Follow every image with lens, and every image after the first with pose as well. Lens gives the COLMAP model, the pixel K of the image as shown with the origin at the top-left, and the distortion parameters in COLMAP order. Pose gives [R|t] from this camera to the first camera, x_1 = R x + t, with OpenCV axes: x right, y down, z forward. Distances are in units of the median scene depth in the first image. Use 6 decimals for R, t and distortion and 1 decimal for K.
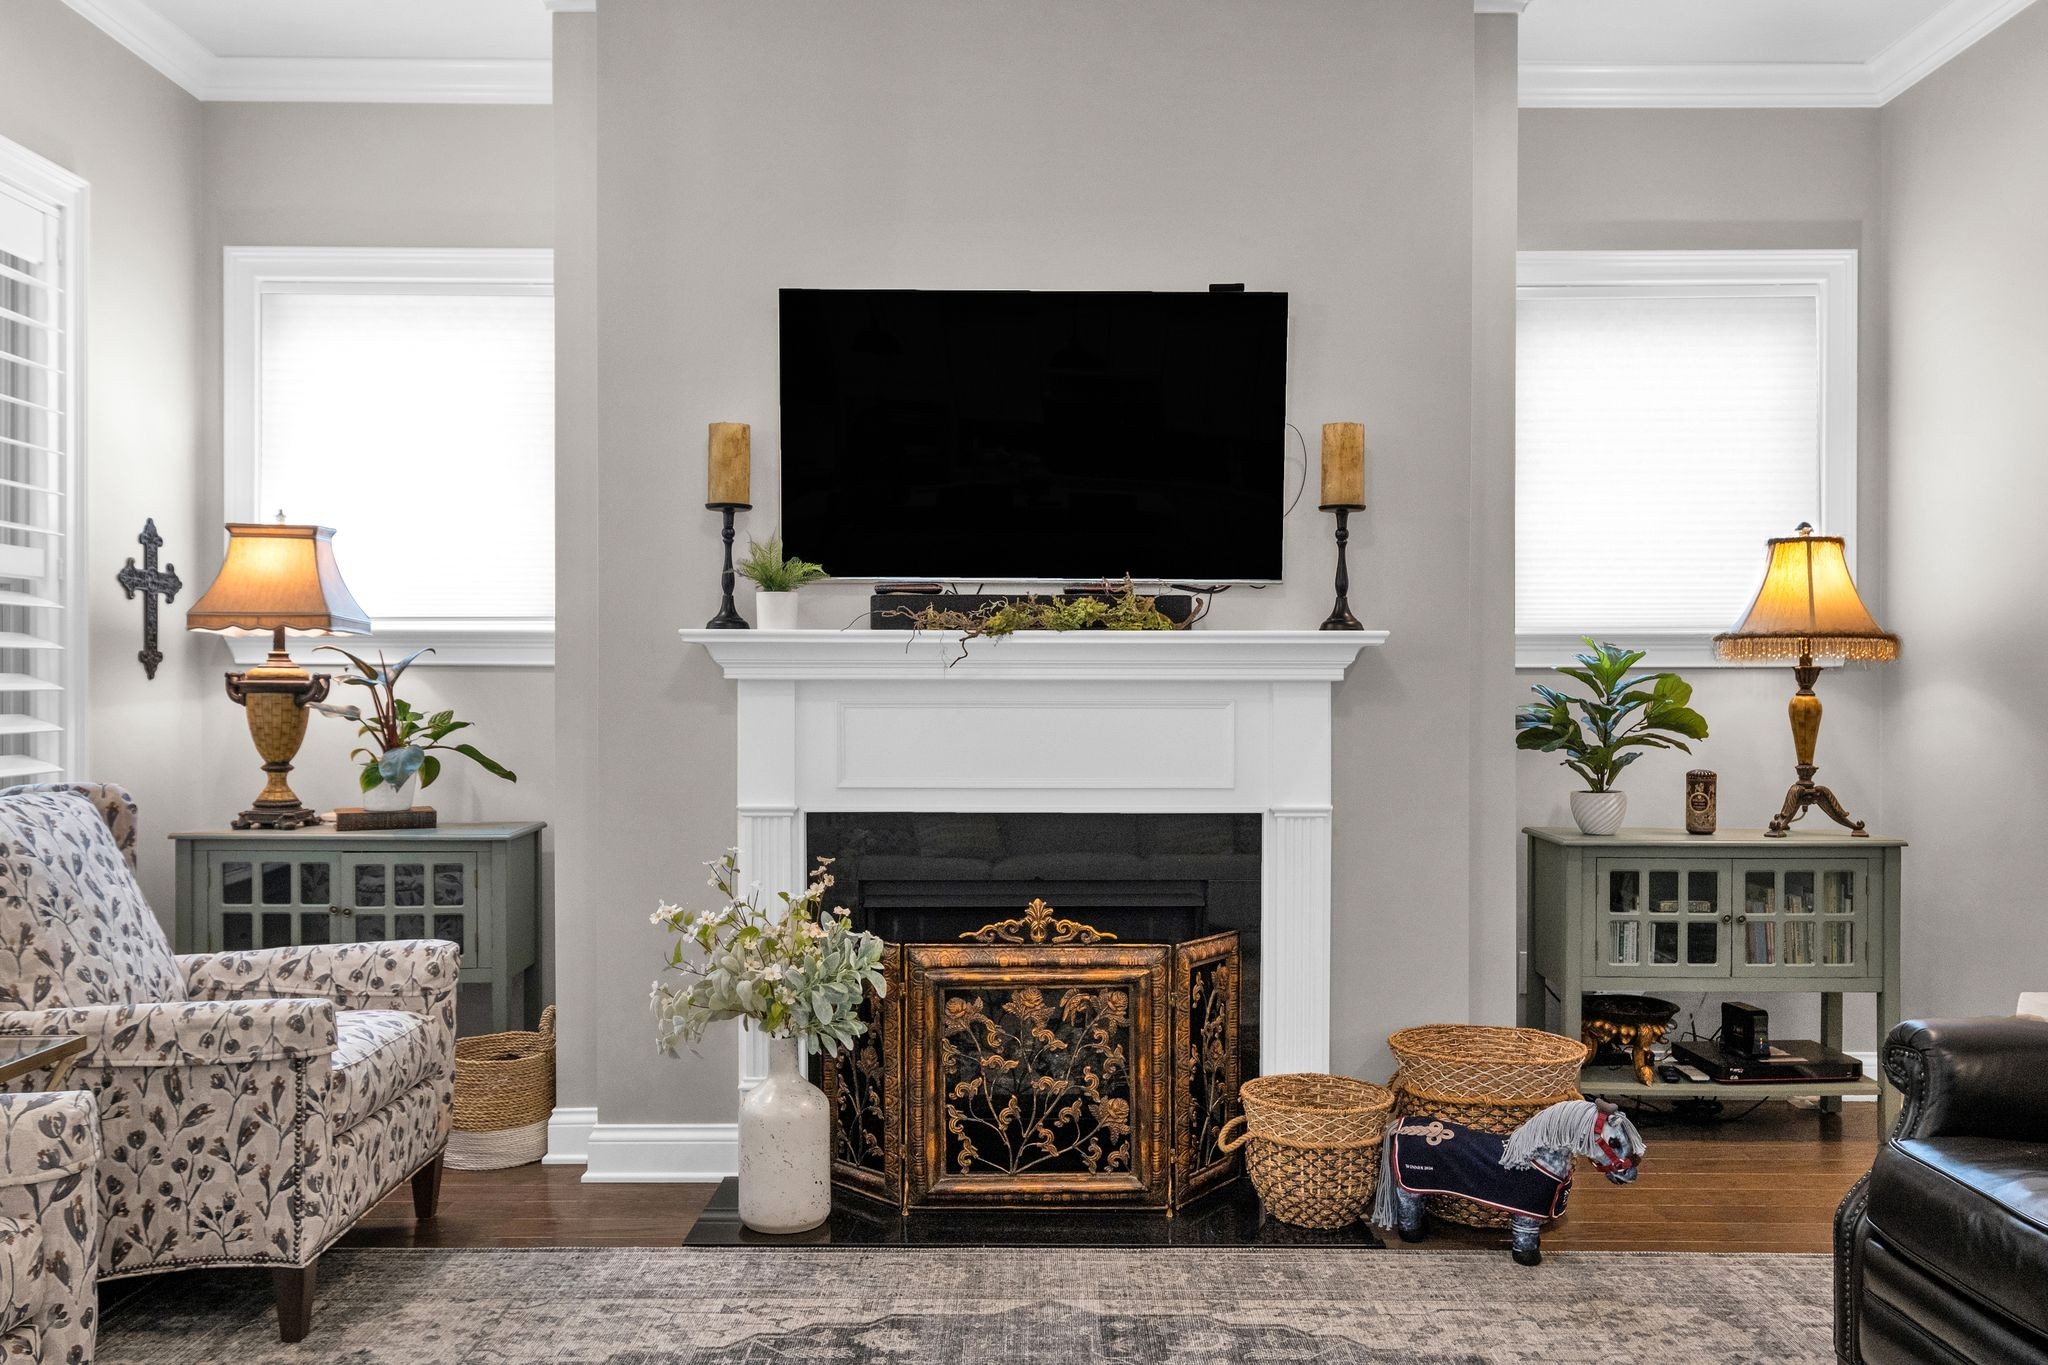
lens RADIAL K [[1640.9, 0, 1025.3], [0, 1640.9, 687.3], [0, 0, 1]] dist [0.013406, 0.007961]
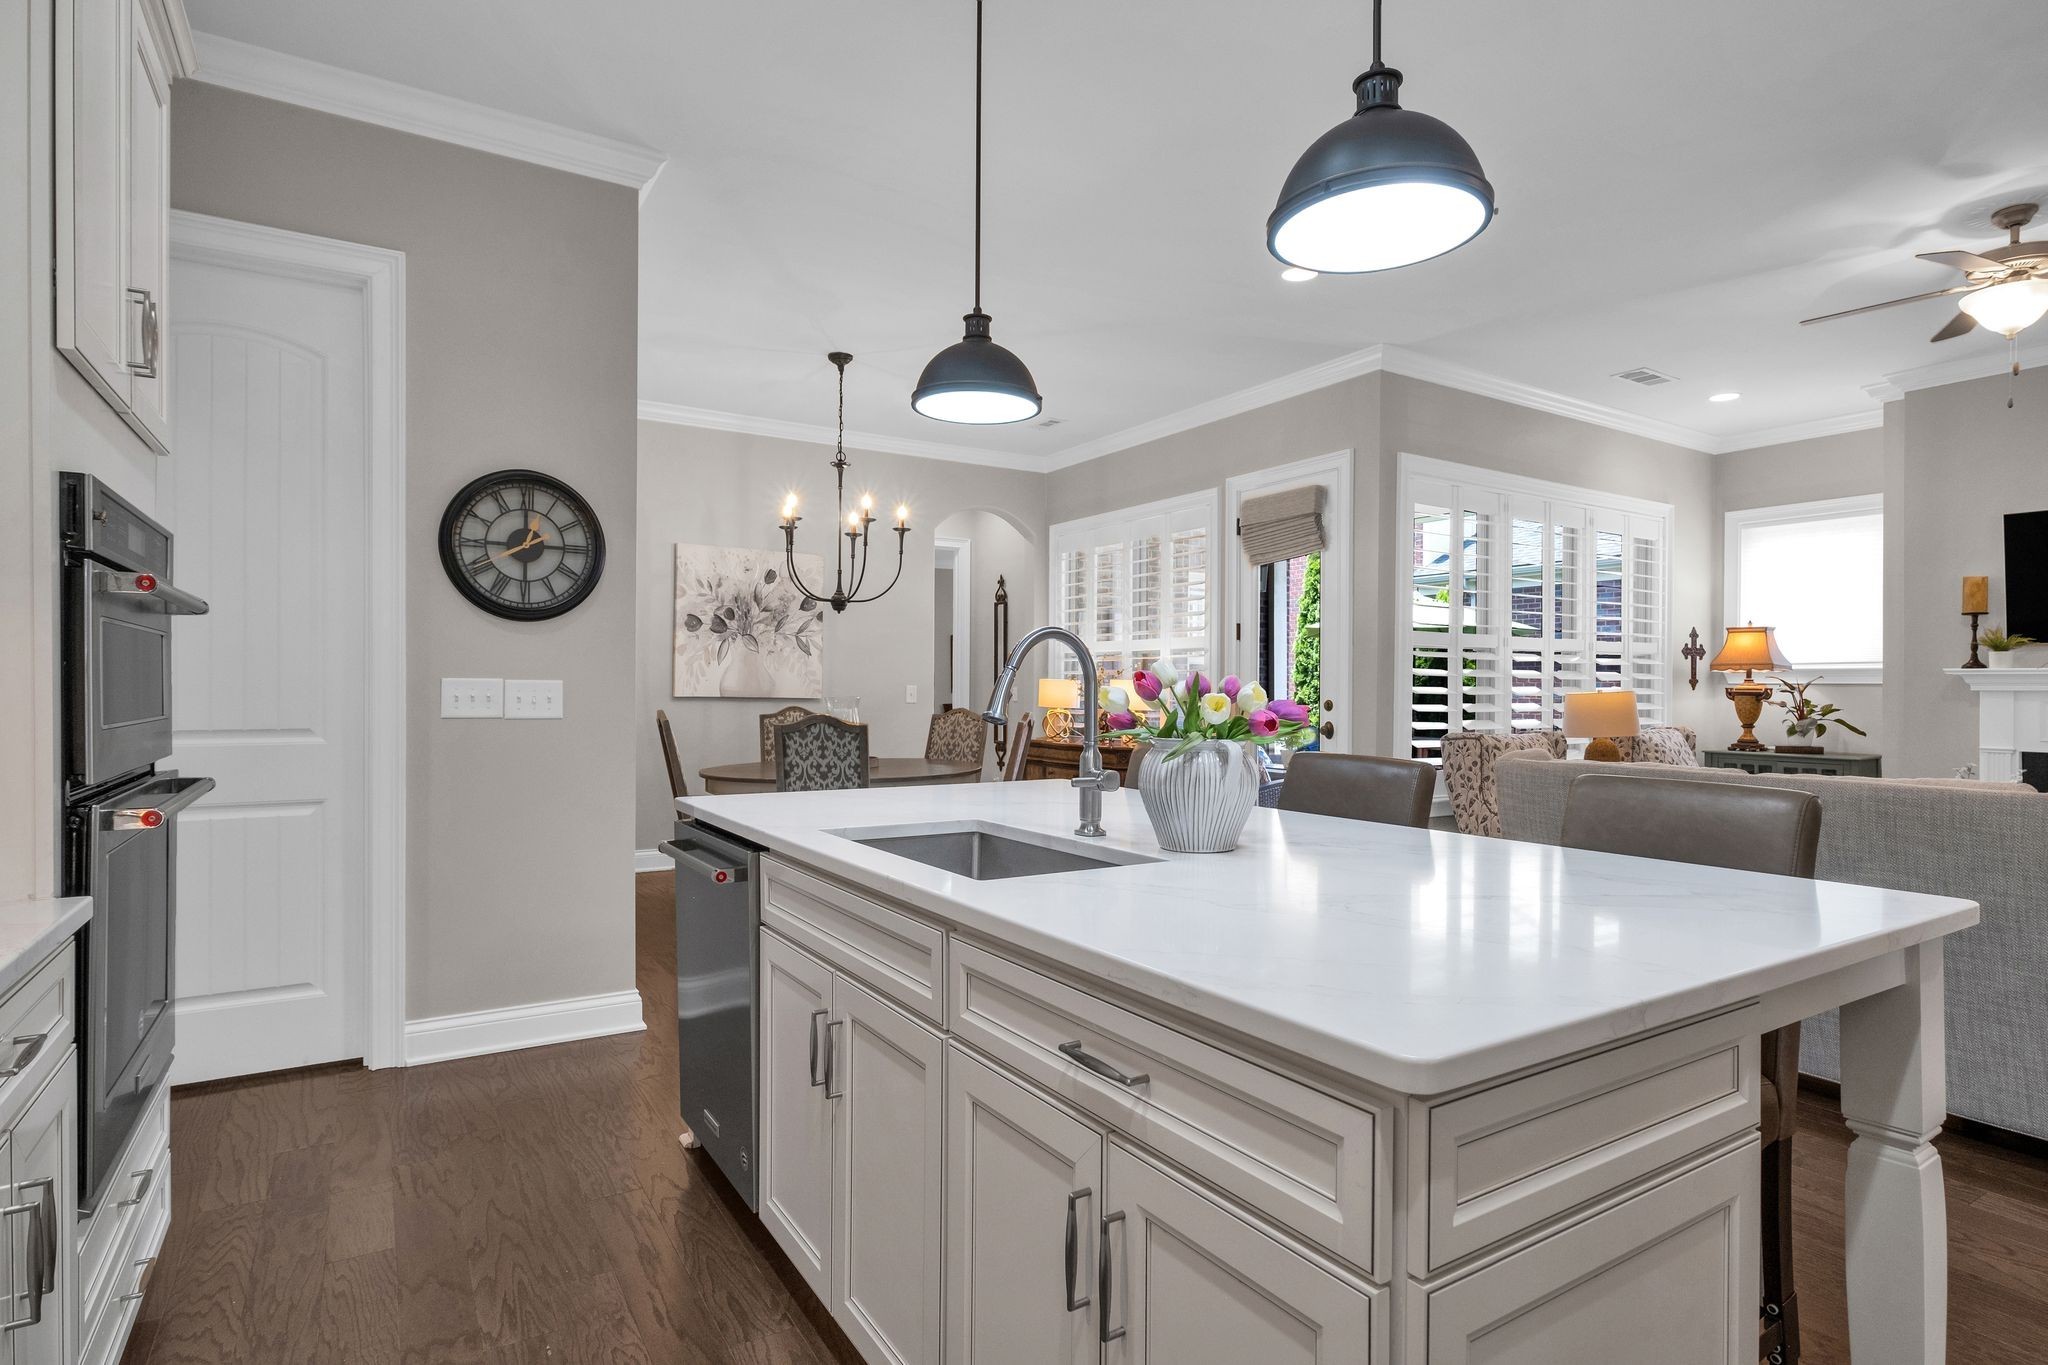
lens RADIAL K [[1059.4, 0, 1027.6], [0, 1059.4, 695.1], [0, 0, 1]] dist [0.001182, 0.001774]
pose [[0.536819, 0.004826, -0.843684, 0.337174], [-0.003136, 0.999988, 0.003726, -0.000016], [0.843692, 0.000645, 0.536827, -0.841568]]
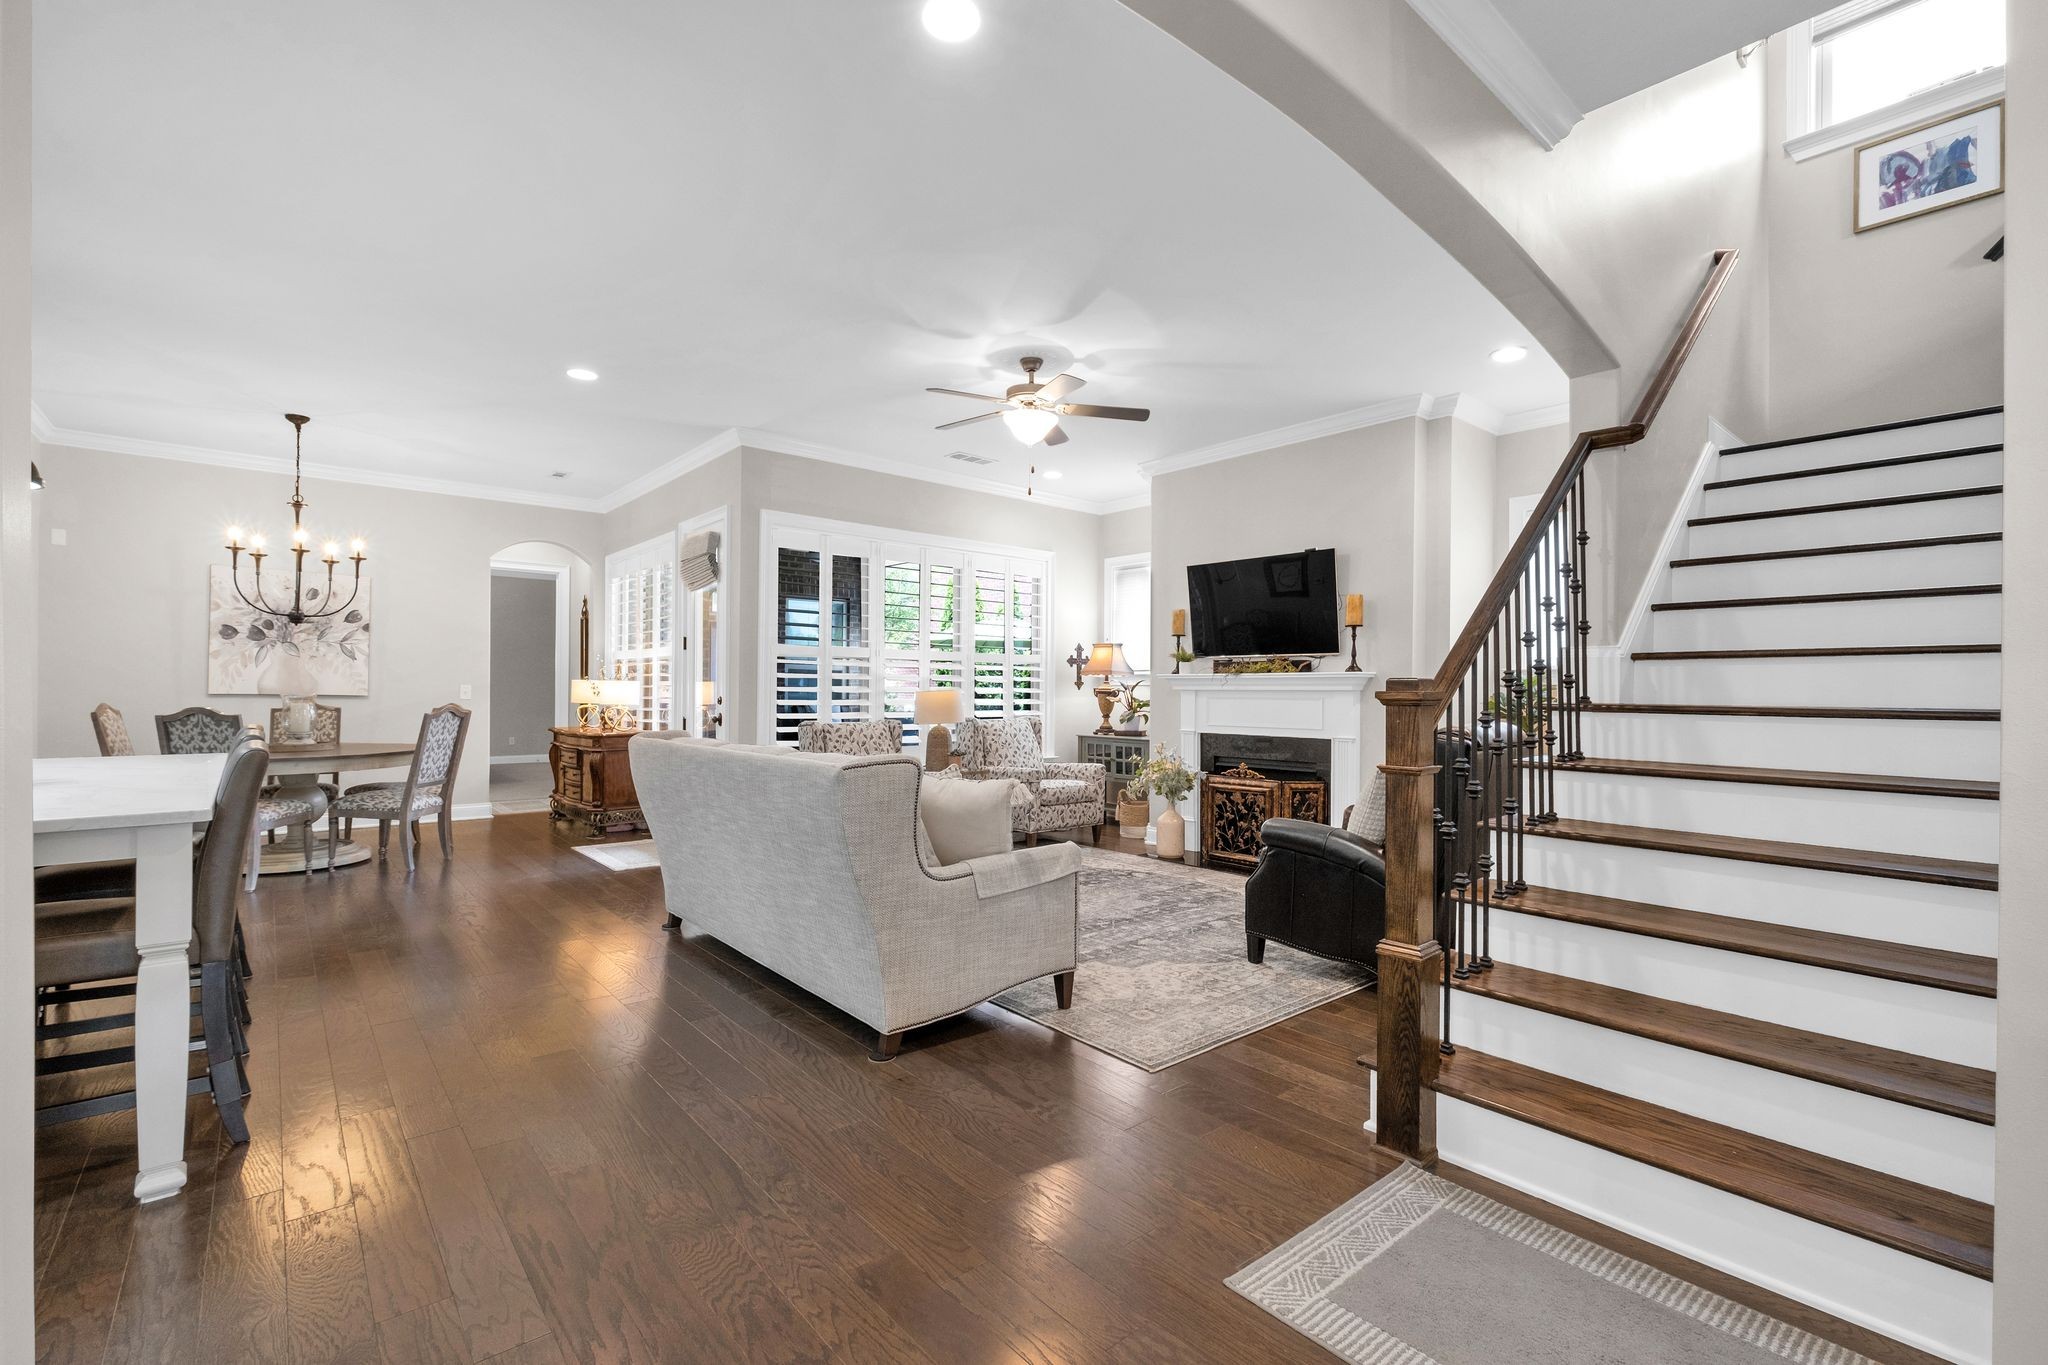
lens RADIAL K [[894.6, 0, 1025.0], [0, 894.6, 689.9], [0, 0, 1]] dist [-0.000199, 0.000025]
pose [[0.651049, 0.000287, -0.759036, 0.908540], [-0.004345, 0.999985, -0.003349, 0.002121], [0.759024, 0.005478, 0.651040, -0.337831]]
